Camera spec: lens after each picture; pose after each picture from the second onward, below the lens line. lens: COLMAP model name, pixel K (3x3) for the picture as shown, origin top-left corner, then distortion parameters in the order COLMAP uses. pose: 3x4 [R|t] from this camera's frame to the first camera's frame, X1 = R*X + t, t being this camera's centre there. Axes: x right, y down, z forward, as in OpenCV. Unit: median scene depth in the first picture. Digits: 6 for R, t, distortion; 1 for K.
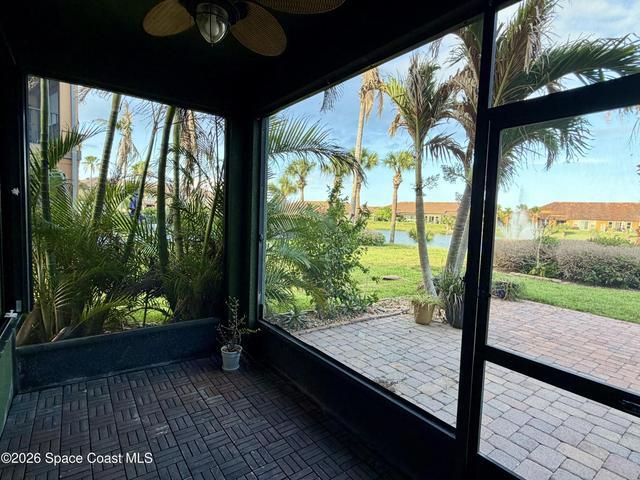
lens RADIAL K [[327.2, 0, 318.5], [0, 327.2, 238.1], [0, 0, 1]] dist [0.001221, 0.001663]
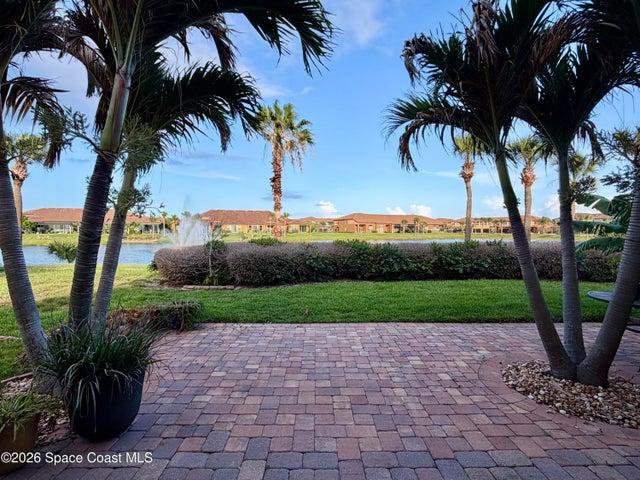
lens RADIAL K [[327.2, 0, 319.2], [0, 327.2, 237.7], [0, 0, 1]] dist [0.001221, 0.001663]
pose [[0.589688, -0.058292, 0.805525, 0.136582], [0.077626, 0.996865, 0.015312, -0.006080], [-0.803892, 0.053500, 0.592364, 0.241419]]
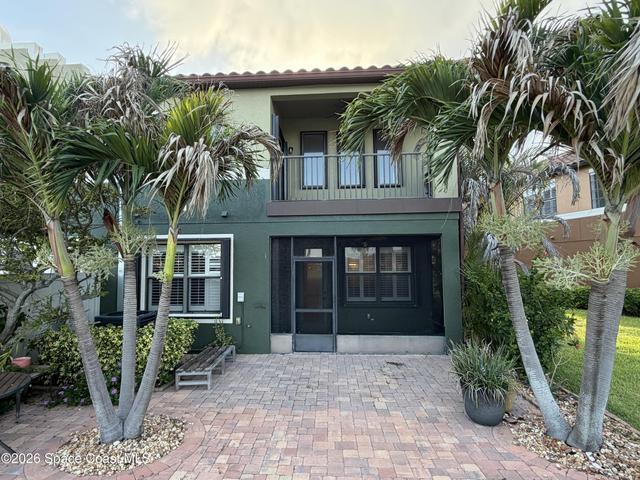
lens RADIAL K [[327.2, 0, 319.4], [0, 327.2, 241.6], [0, 0, 1]] dist [0.001221, 0.001663]
pose [[-0.627179, -0.092059, -0.773416, 0.785343], [-0.067837, 0.995673, -0.063503, -0.052963], [0.775915, 0.012639, -0.630710, 0.687304]]
